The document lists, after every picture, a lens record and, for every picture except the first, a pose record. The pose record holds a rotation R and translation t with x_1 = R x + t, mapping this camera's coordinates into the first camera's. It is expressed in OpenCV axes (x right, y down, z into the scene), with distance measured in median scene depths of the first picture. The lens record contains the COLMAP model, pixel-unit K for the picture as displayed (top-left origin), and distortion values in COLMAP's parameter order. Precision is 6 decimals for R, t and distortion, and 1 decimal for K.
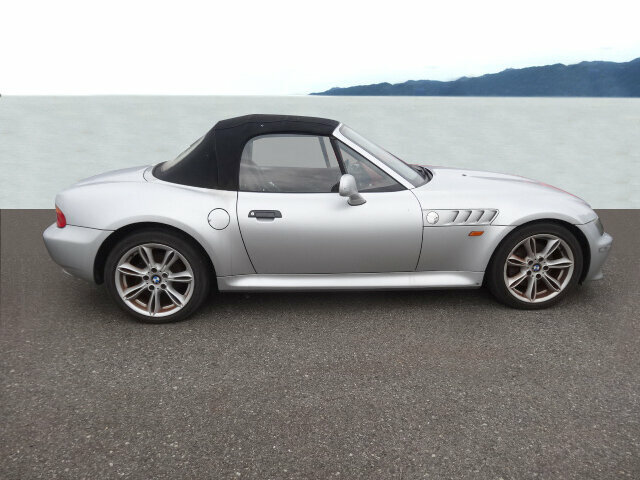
lens RADIAL K [[474.9, 0, 320.0], [0, 474.9, 240.0], [0, 0, 1]] dist [0.005051, 0.002729]
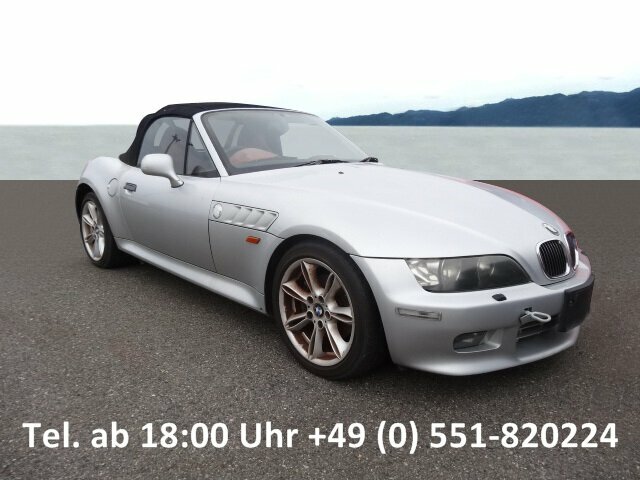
lens RADIAL K [[474.9, 0, 320.0], [0, 474.9, 240.0], [0, 0, 1]] dist [0.005051, 0.002729]
pose [[0.640521, 0.165183, -0.749965, 0.935799], [-0.209926, 0.977058, 0.035909, -0.061266], [0.738691, 0.134437, 0.660502, 0.555091]]
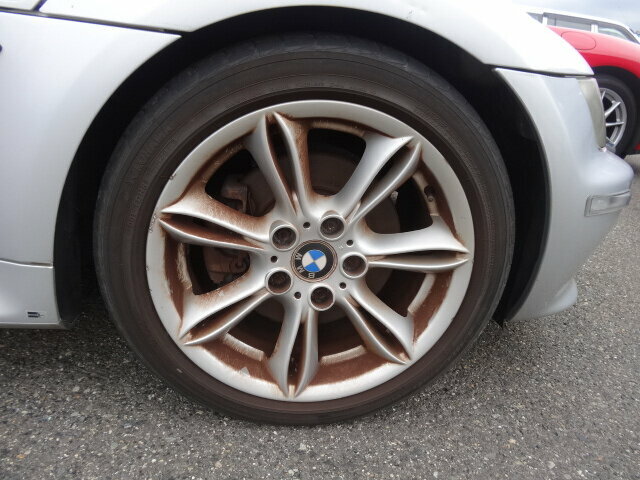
lens RADIAL K [[474.9, 0, 320.0], [0, 474.9, 240.0], [0, 0, 1]] dist [0.005051, 0.002729]
pose [[0.993642, 0.078152, 0.081047, 0.440112], [-0.085734, 0.991805, 0.094727, 0.026829], [-0.072980, -0.101073, 0.992199, 0.777709]]
